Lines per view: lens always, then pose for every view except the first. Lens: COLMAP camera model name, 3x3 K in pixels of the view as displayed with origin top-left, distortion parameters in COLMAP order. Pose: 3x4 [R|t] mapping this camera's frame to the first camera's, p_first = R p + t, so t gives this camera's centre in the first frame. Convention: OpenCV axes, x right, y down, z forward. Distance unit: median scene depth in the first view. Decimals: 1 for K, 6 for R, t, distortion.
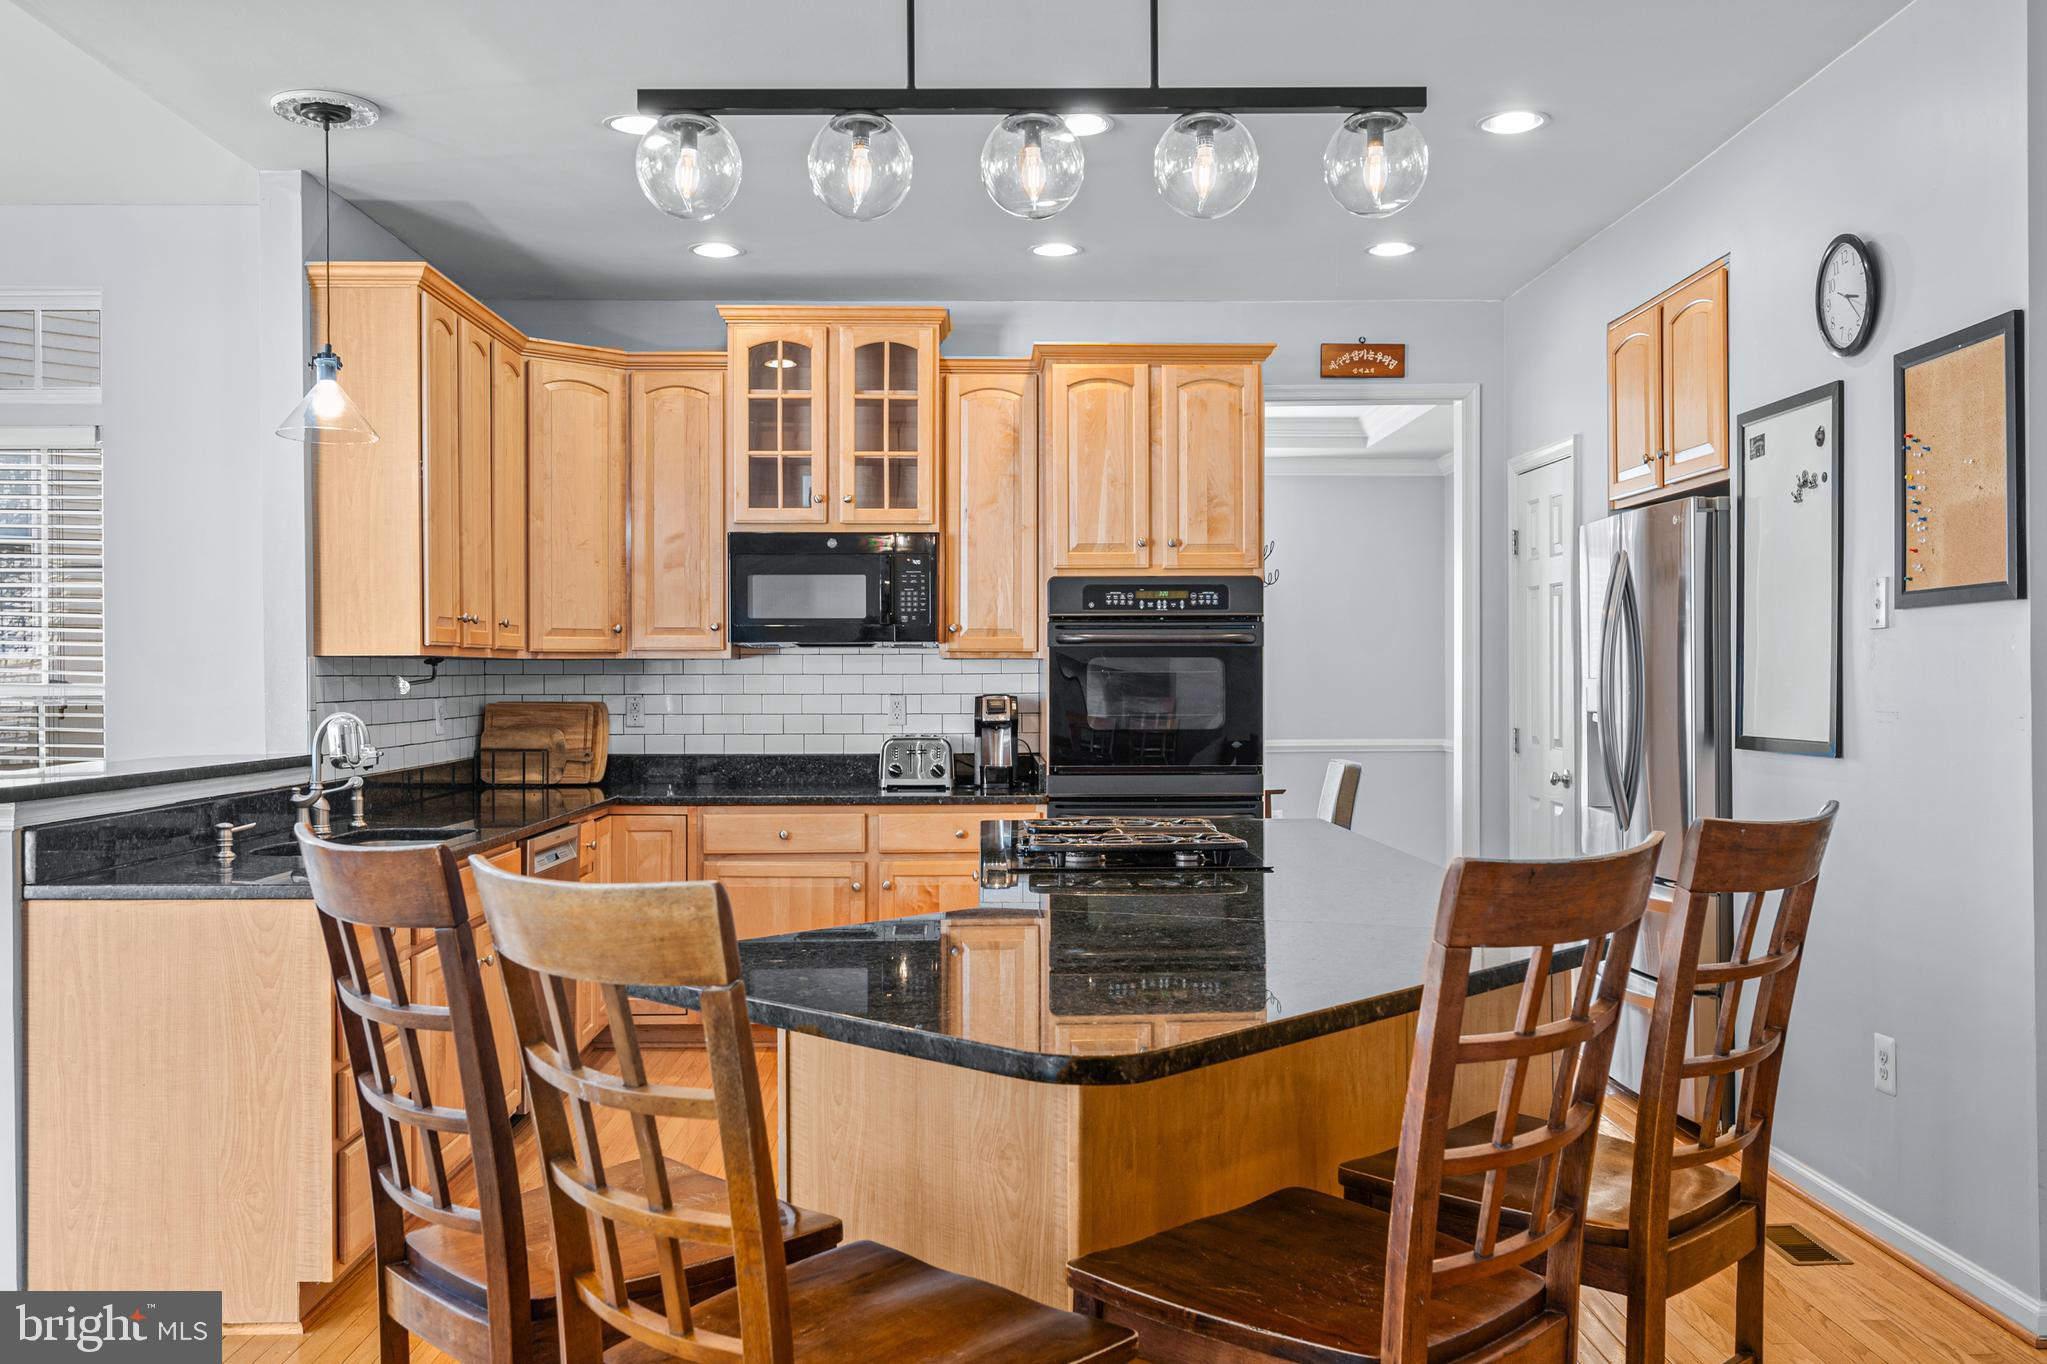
lens RADIAL K [[1746.2, 0, 1023.5], [0, 1746.2, 682.0], [0, 0, 1]] dist [0.007387, -0.003190]
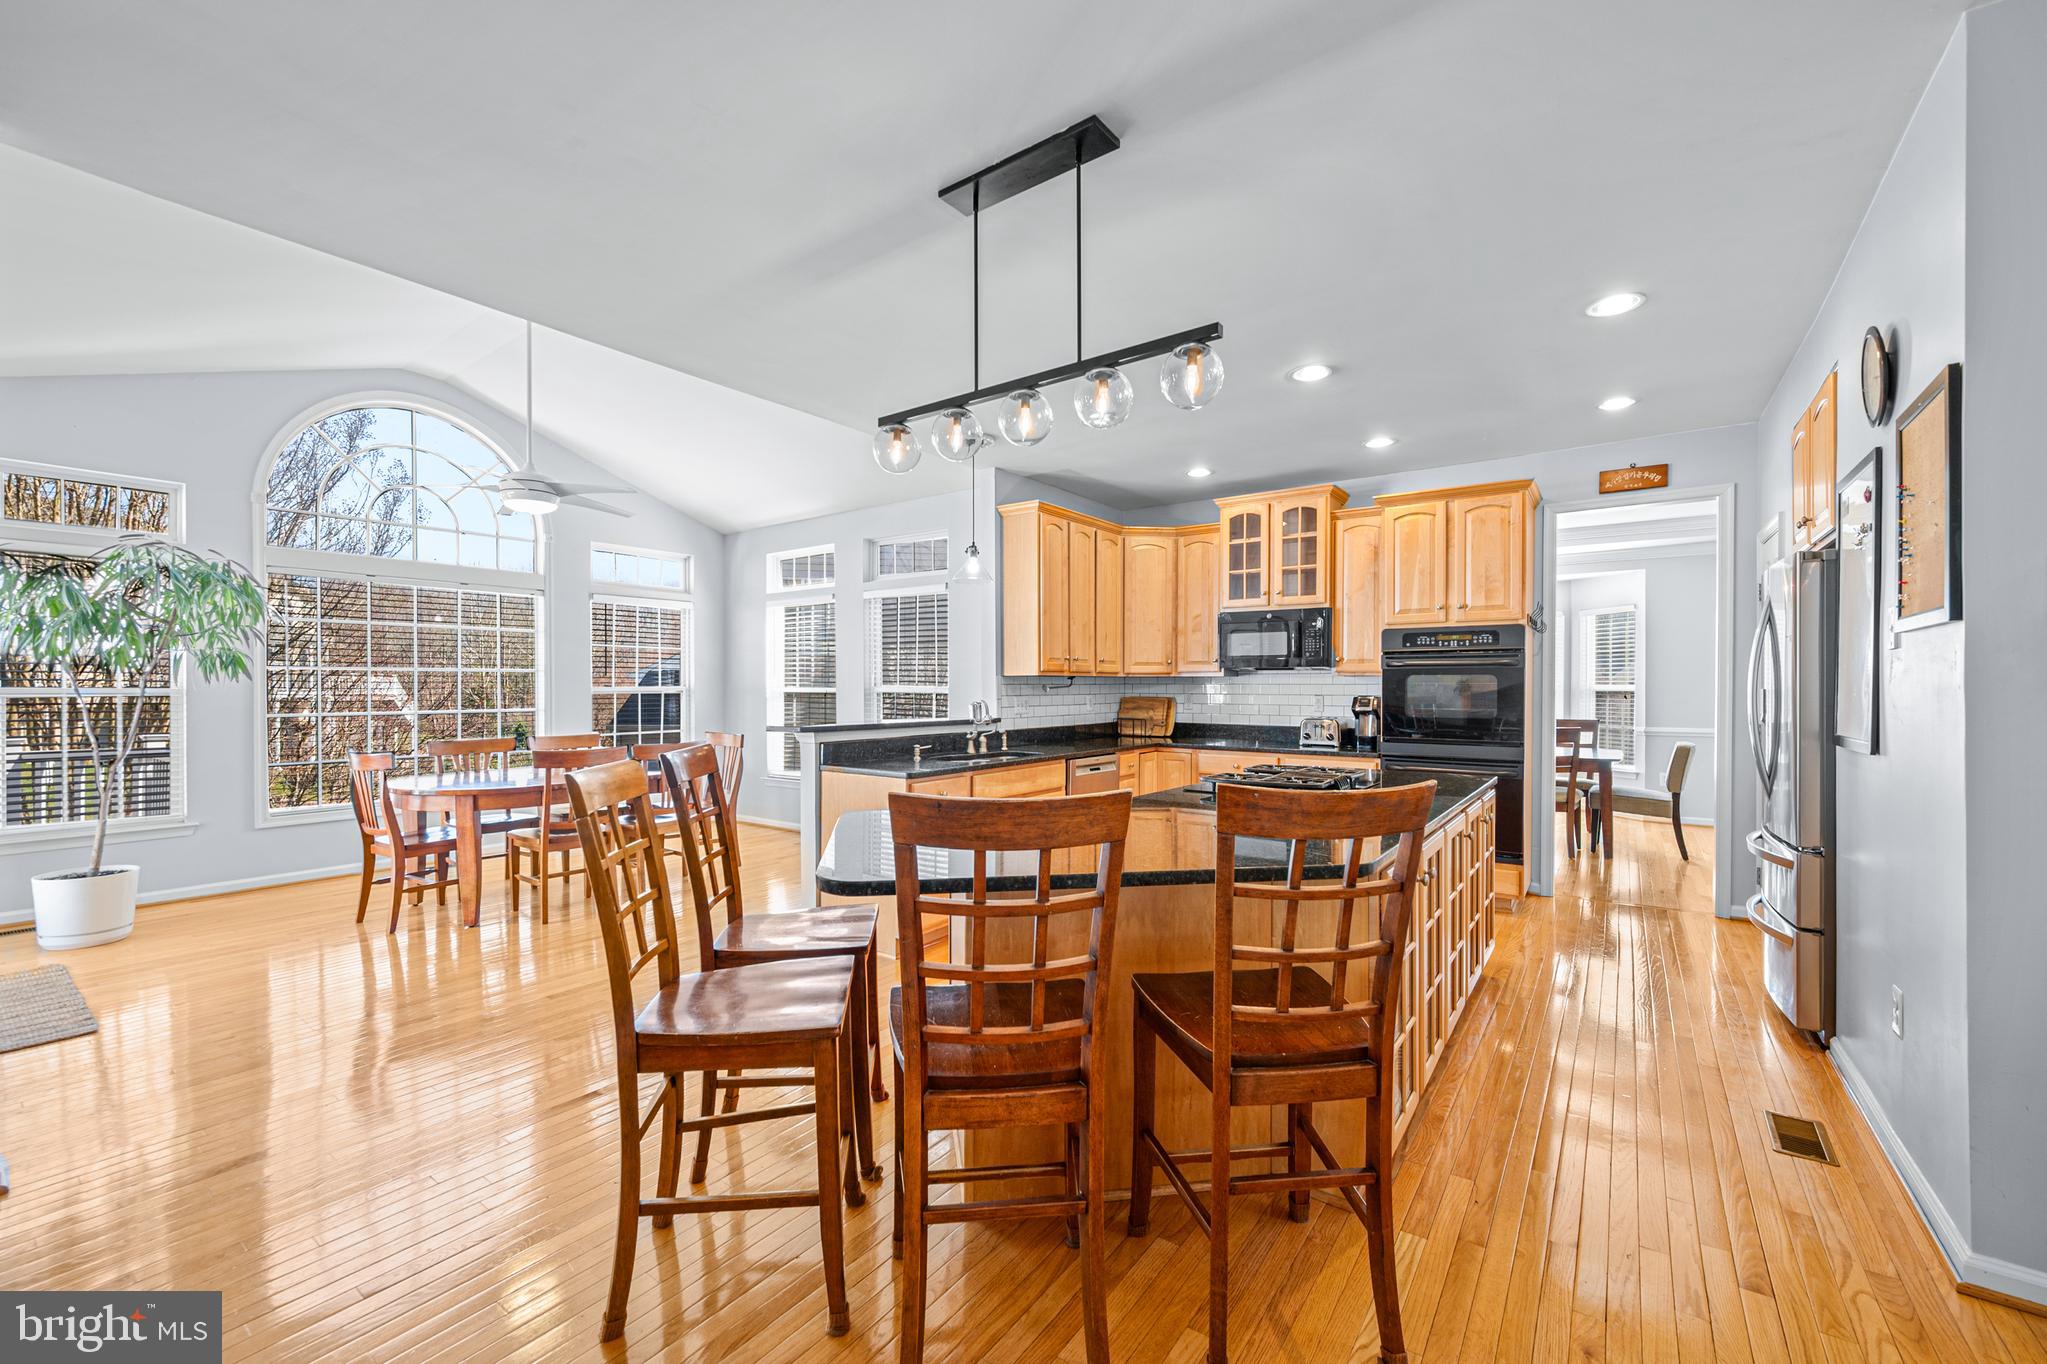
lens RADIAL K [[825.4, 0, 1021.8], [0, 825.4, 686.8], [0, 0, 1]] dist [-0.000184, 0.000083]
pose [[0.795824, 0.004997, -0.605507, 0.228907], [-0.005569, 0.999984, 0.000933, -0.001052], [0.605502, 0.002630, 0.795839, 0.117421]]
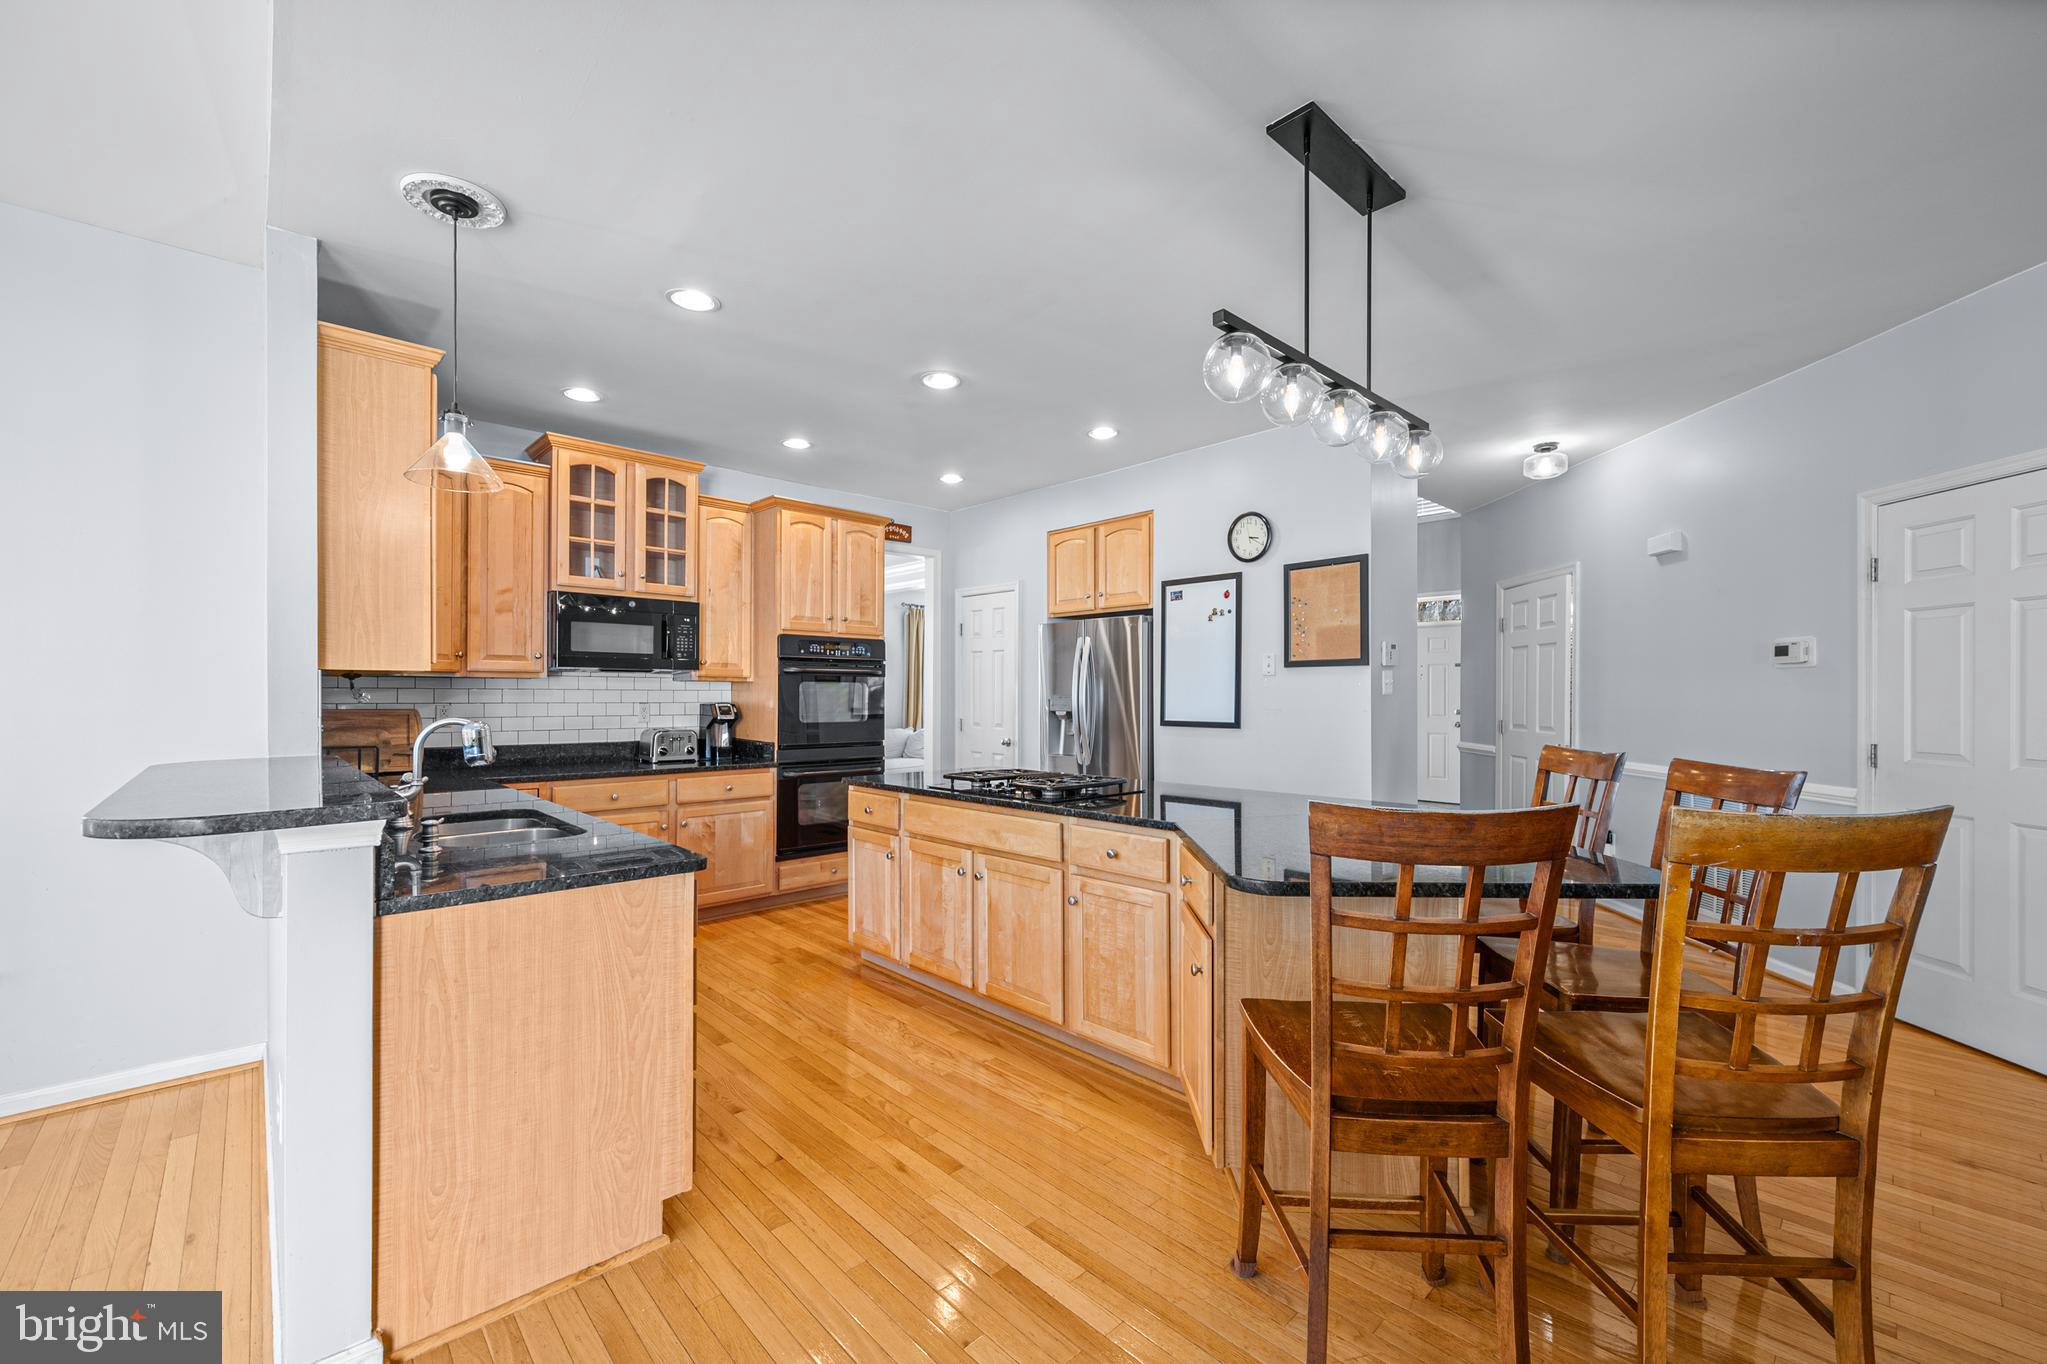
lens RADIAL K [[824.8, 0, 1023.3], [0, 824.8, 693.3], [0, 0, 1]] dist [0.001727, 0.000212]
pose [[0.740443, 0.006765, 0.672085, -0.349496], [-0.003344, 0.999974, -0.006381, 0.002191], [-0.672111, 0.002477, 0.740446, 0.242459]]
